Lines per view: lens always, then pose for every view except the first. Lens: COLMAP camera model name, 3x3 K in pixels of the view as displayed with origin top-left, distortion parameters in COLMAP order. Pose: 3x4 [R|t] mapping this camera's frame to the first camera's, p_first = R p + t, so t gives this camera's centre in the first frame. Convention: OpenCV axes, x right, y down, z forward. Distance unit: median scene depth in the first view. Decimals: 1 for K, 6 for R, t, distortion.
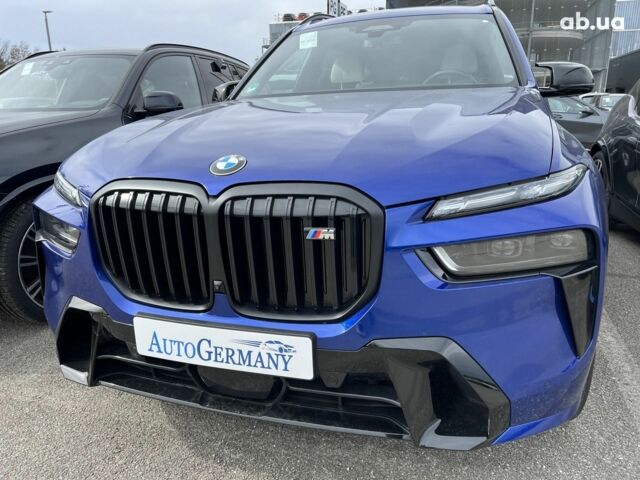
lens RADIAL K [[484.9, 0, 322.5], [0, 484.9, 240.4], [0, 0, 1]] dist [0.056412, -0.066386]
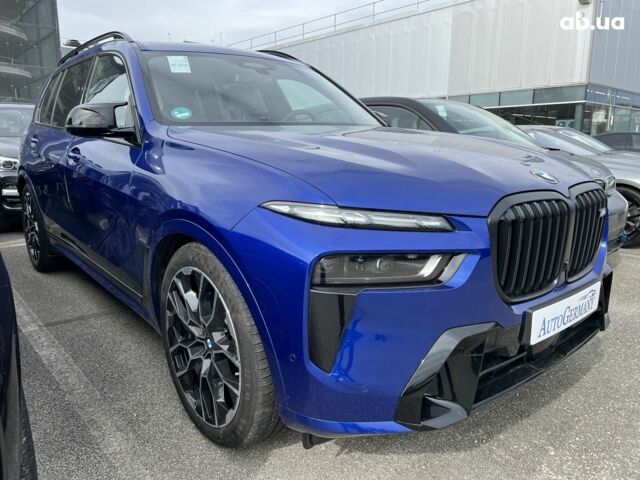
lens RADIAL K [[484.9, 0, 319.7], [0, 484.9, 241.0], [0, 0, 1]] dist [0.056412, -0.066386]
pose [[0.519516, -0.152195, 0.840797, -1.688070], [0.213885, 0.975845, 0.044484, -0.175229], [-0.827258, 0.156724, 0.539519, 0.820616]]
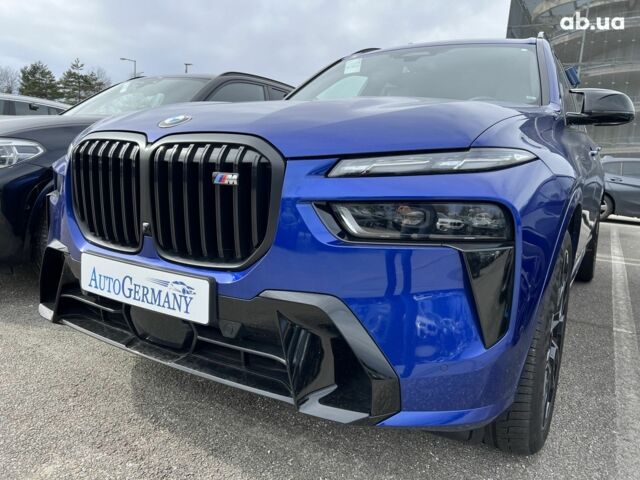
lens RADIAL K [[484.9, 0, 317.0], [0, 484.9, 233.3], [0, 0, 1]] dist [0.056412, -0.066386]
pose [[0.970736, 0.112215, -0.212320, 0.380797], [-0.137902, 0.984287, -0.110280, 0.172202], [0.196609, 0.136332, 0.970957, 0.028767]]
